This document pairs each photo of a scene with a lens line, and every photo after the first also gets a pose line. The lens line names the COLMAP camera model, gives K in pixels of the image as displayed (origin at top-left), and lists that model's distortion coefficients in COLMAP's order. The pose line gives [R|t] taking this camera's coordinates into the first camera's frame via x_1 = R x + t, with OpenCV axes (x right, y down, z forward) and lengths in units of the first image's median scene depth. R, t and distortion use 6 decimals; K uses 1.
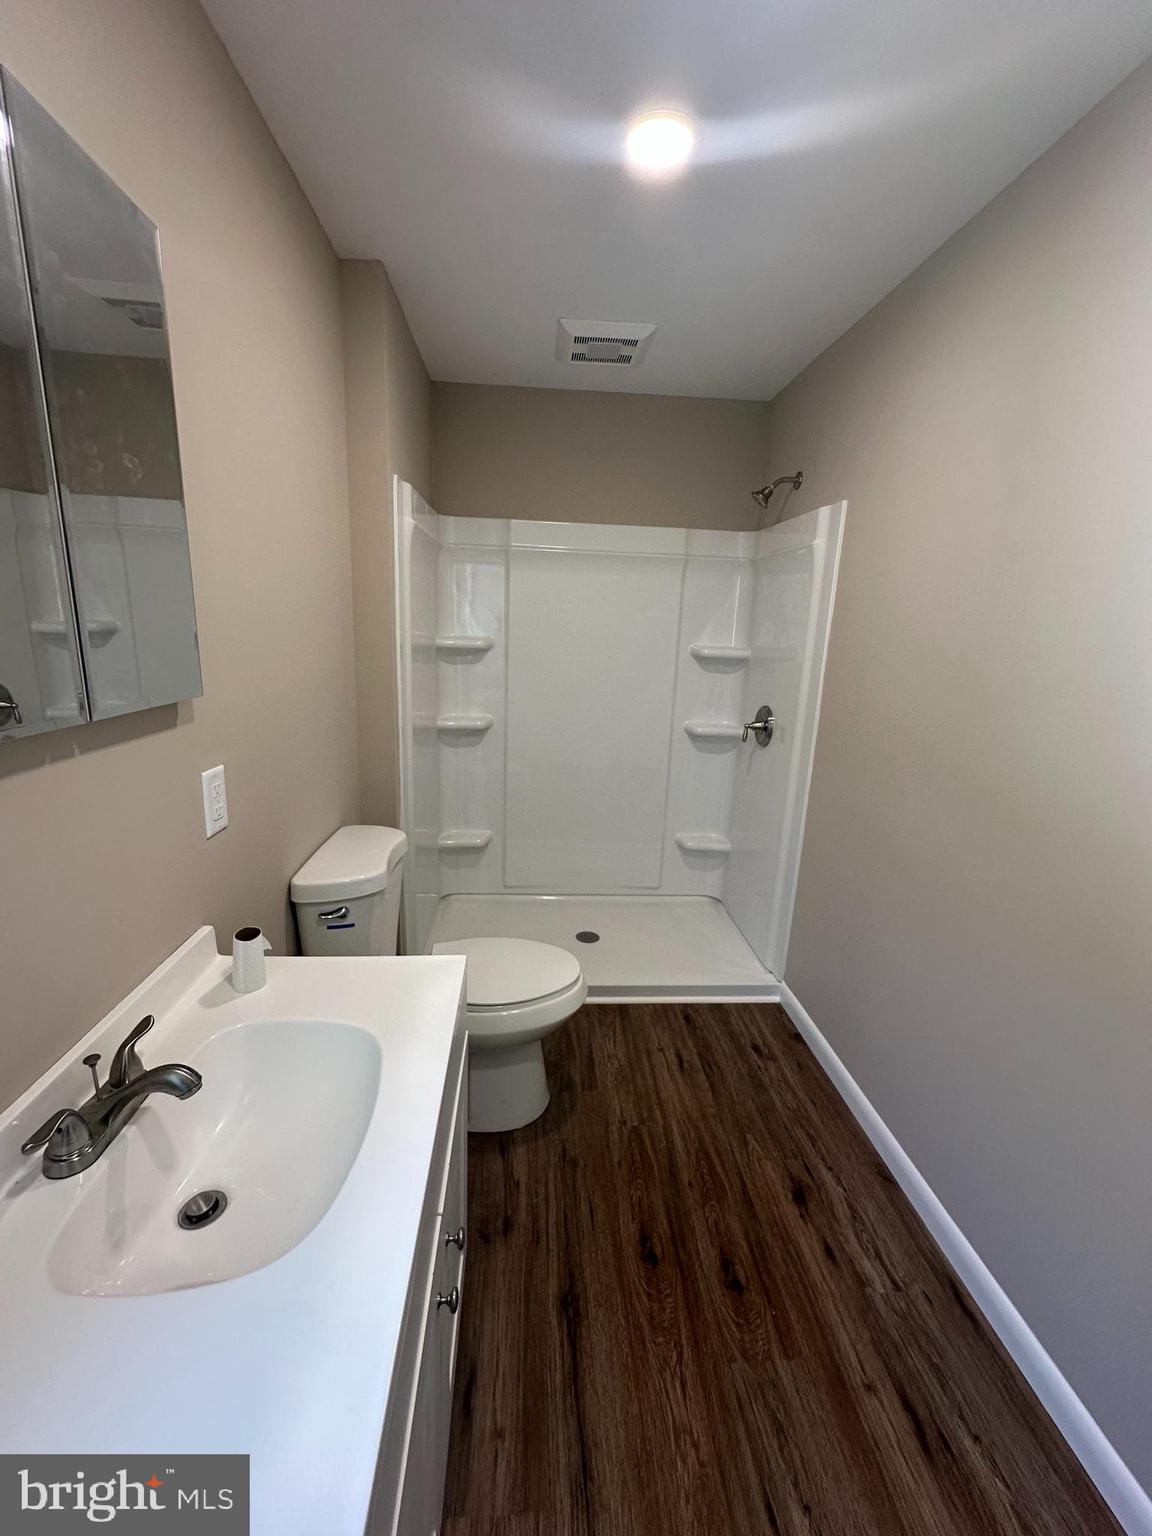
lens RADIAL K [[612.7, 0, 579.4], [0, 612.7, 772.5], [0, 0, 1]] dist [0.006948, 0.003155]
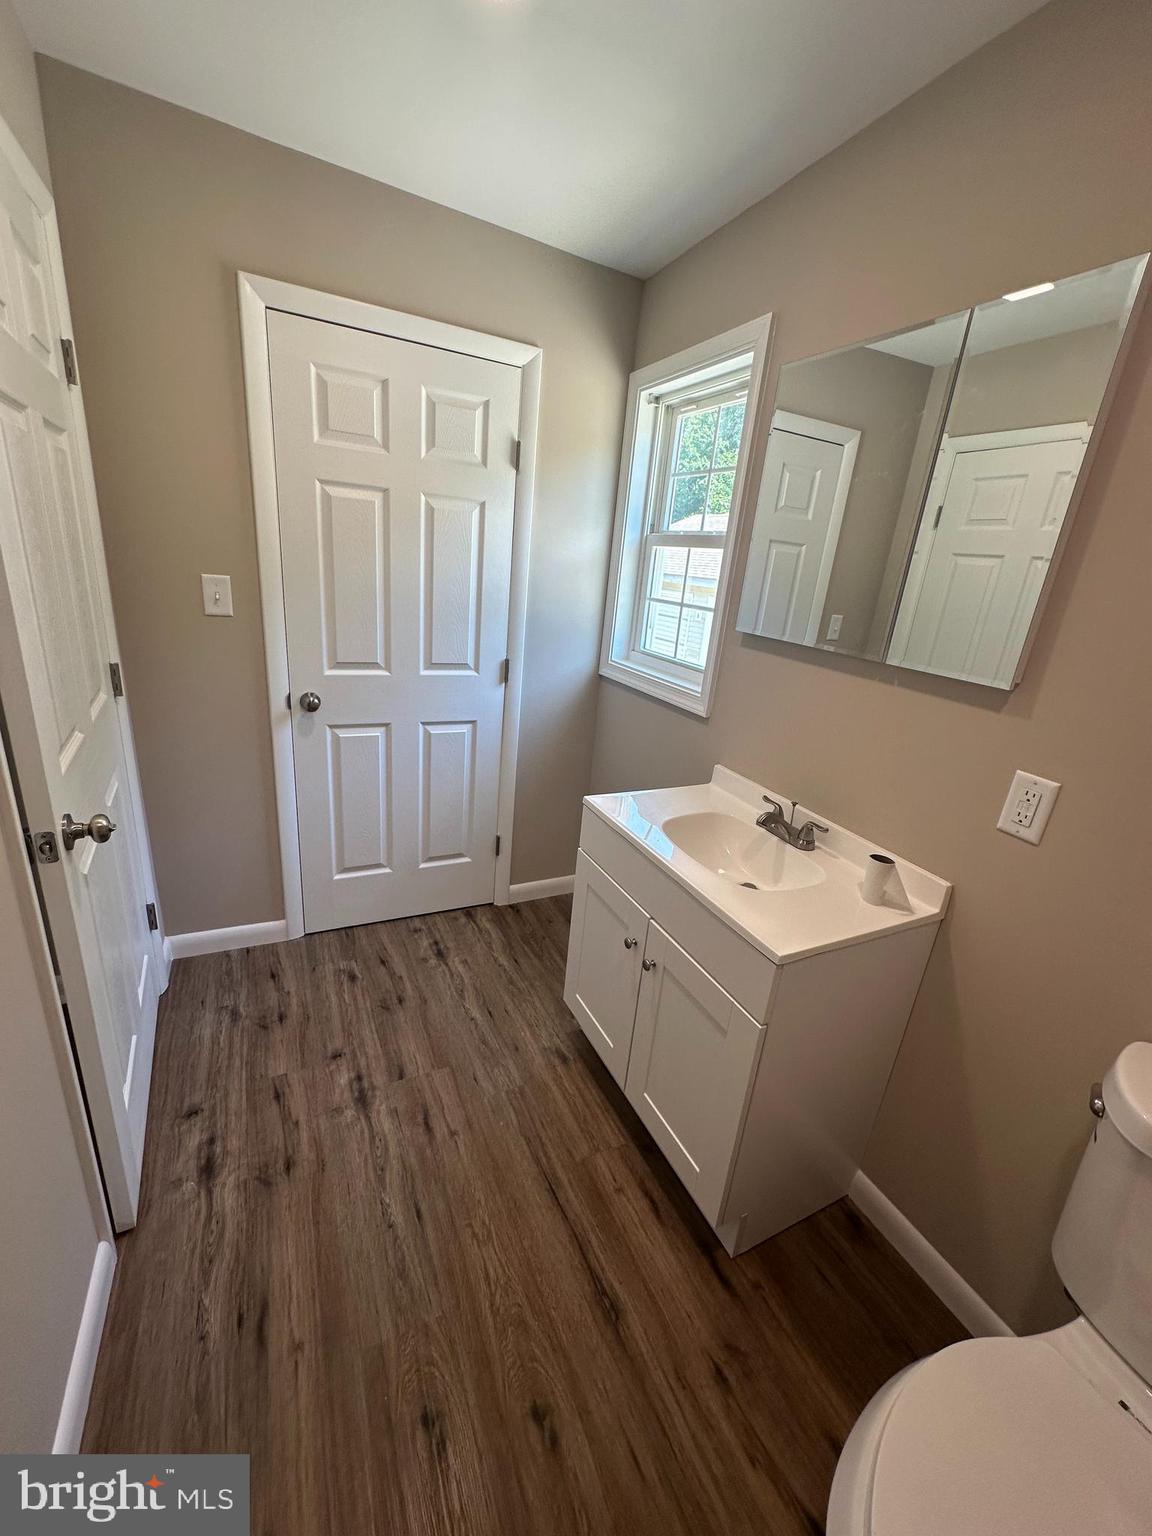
lens RADIAL K [[612.7, 0, 580.8], [0, 612.7, 767.6], [0, 0, 1]] dist [0.006948, 0.003155]
pose [[-0.916721, 0.004702, -0.399499, 0.426489], [-0.218288, 0.831594, 0.510688, -0.323730], [0.334623, 0.555365, -0.761313, 1.324307]]
